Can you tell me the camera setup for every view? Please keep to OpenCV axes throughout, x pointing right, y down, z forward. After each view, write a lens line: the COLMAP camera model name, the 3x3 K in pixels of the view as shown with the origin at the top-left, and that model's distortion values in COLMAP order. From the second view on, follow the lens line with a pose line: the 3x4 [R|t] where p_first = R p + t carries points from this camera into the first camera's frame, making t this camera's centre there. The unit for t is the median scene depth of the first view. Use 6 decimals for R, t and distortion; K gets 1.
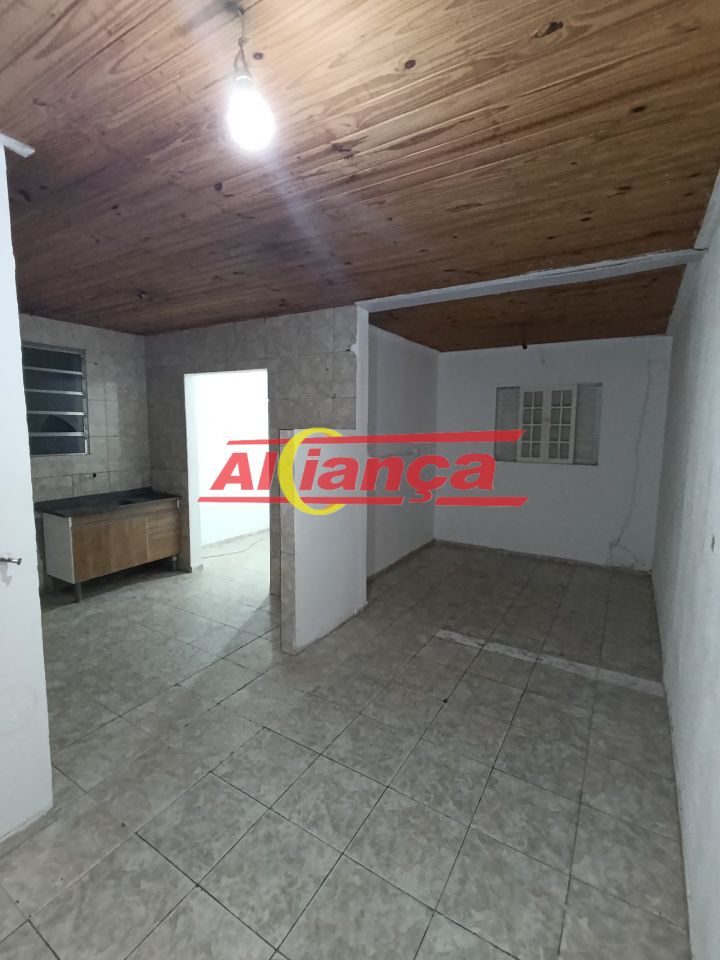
lens RADIAL K [[442.7, 0, 350.0], [0, 442.7, 474.0], [0, 0, 1]] dist [-0.002889, -0.000639]
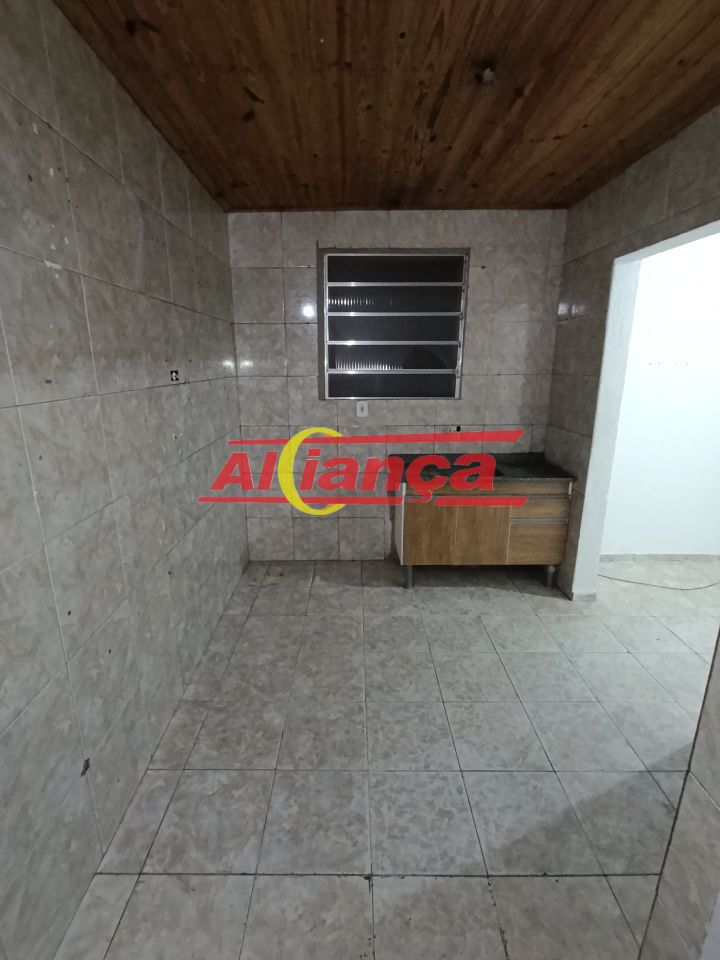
lens RADIAL K [[442.7, 0, 350.0], [0, 442.7, 474.0], [0, 0, 1]] dist [-0.002889, -0.000639]
pose [[0.524567, 0.201619, -0.827151, -0.049210], [-0.085668, 0.979123, 0.184334, -0.043453], [0.847048, -0.025835, 0.530888, 0.458787]]
